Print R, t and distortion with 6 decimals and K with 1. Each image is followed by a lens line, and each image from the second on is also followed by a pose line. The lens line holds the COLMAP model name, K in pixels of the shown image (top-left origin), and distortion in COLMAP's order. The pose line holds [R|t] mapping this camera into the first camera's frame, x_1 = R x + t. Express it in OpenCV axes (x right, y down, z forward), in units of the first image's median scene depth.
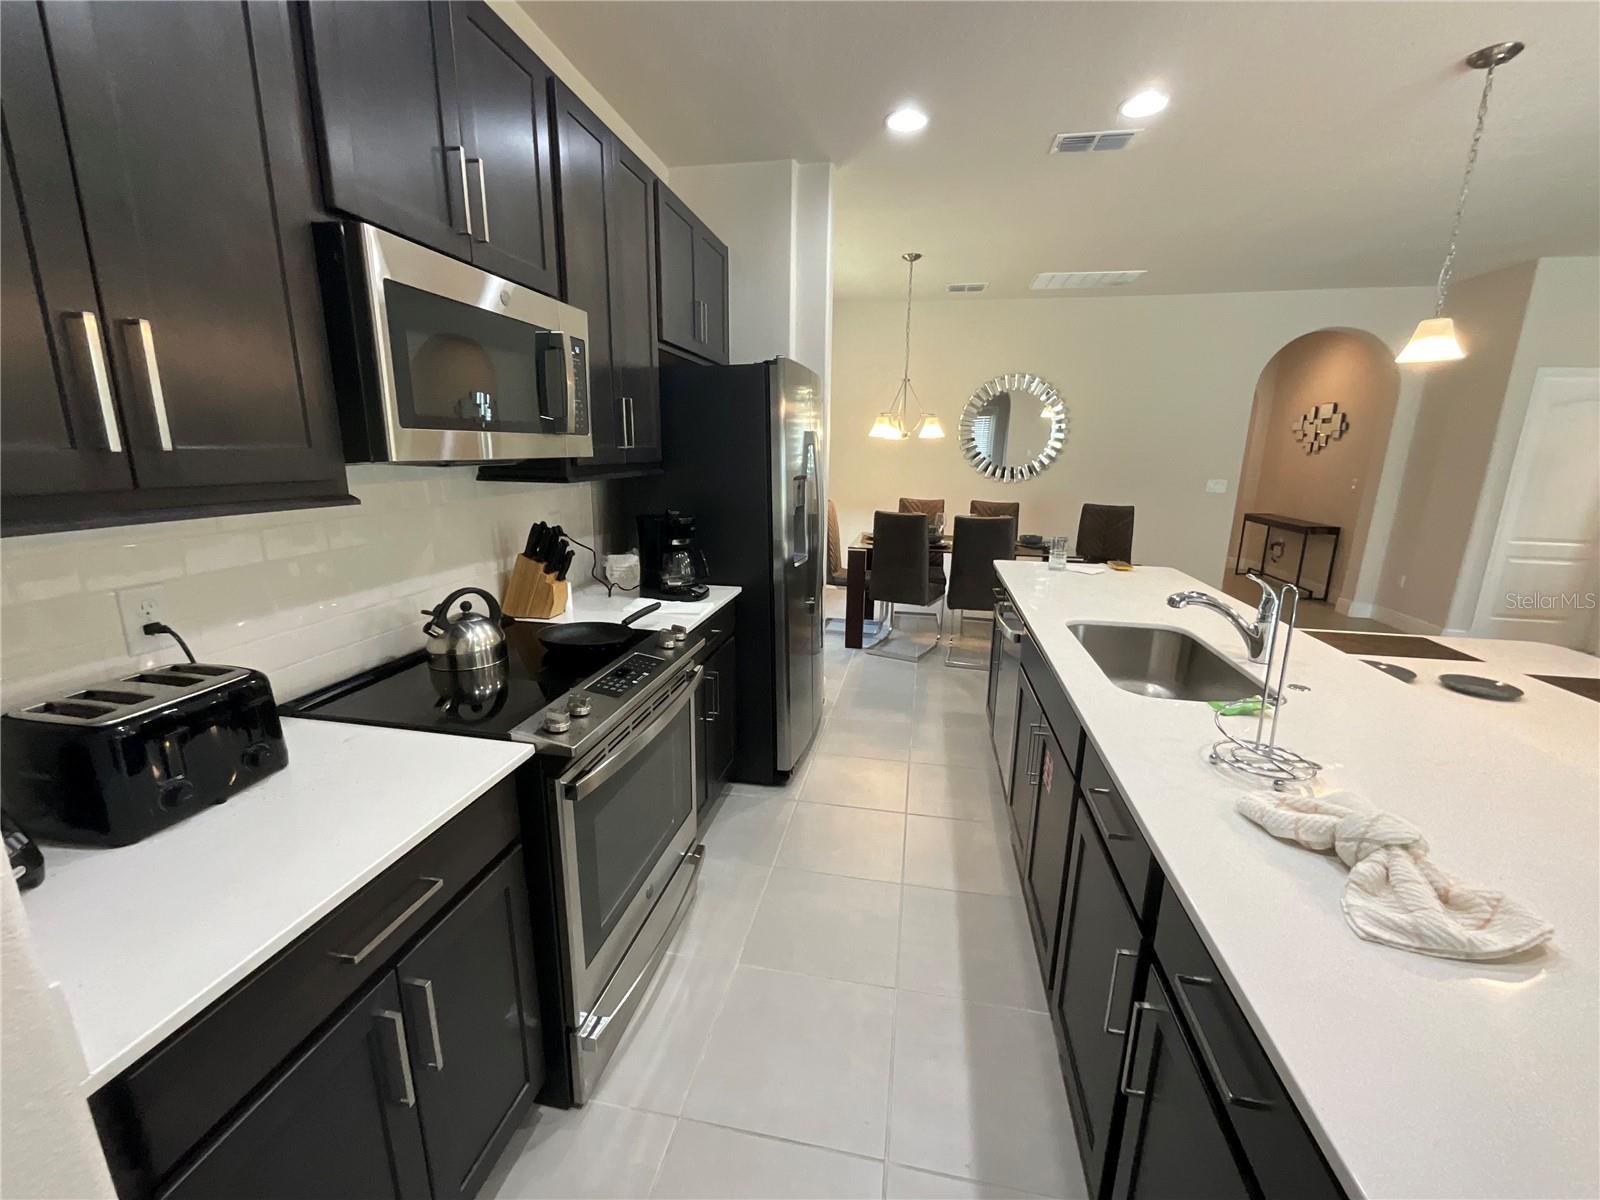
lens RADIAL K [[644.9, 0, 800.0], [0, 644.9, 600.0], [0, 0, 1]] dist [0.001662, 0.000319]
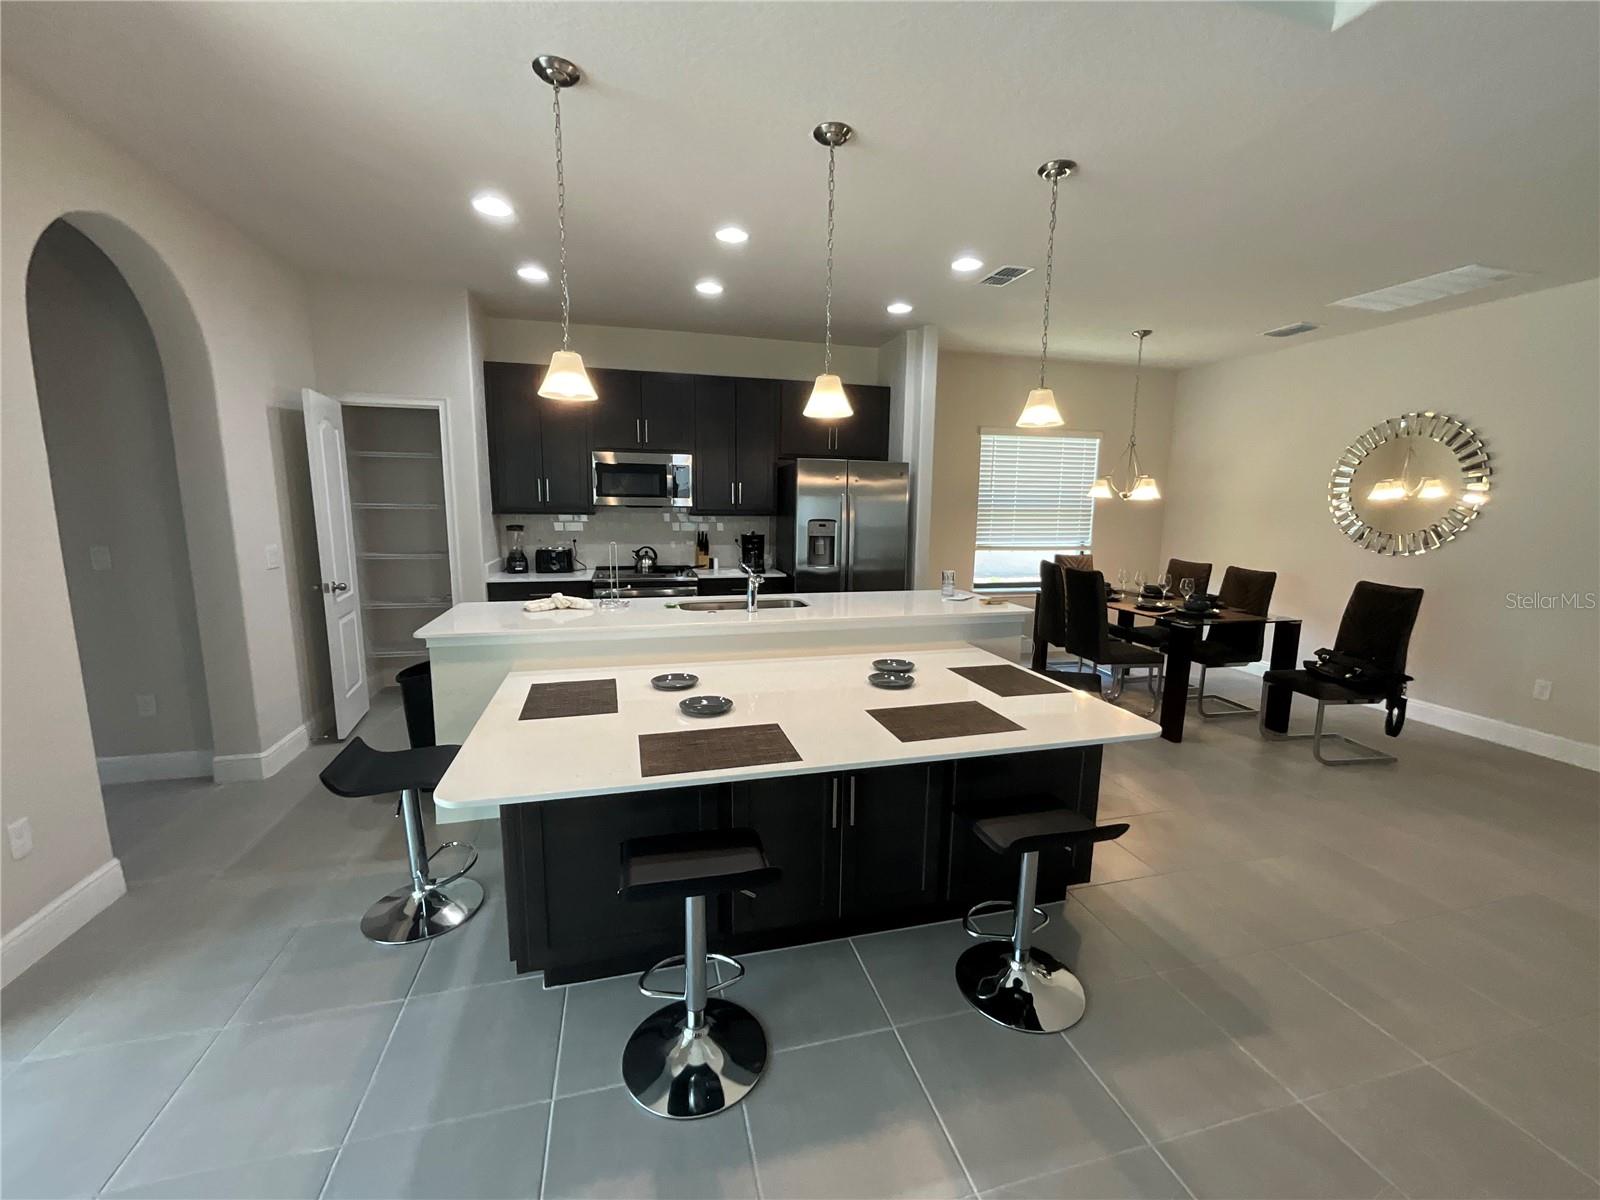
lens RADIAL K [[644.9, 0, 800.0], [0, 644.9, 600.0], [0, 0, 1]] dist [0.001662, 0.000319]
pose [[0.434715, 0.131268, -0.890950, 1.845955], [-0.218530, 0.975127, 0.037044, -0.031876], [0.873652, 0.178596, 0.452588, 0.193001]]
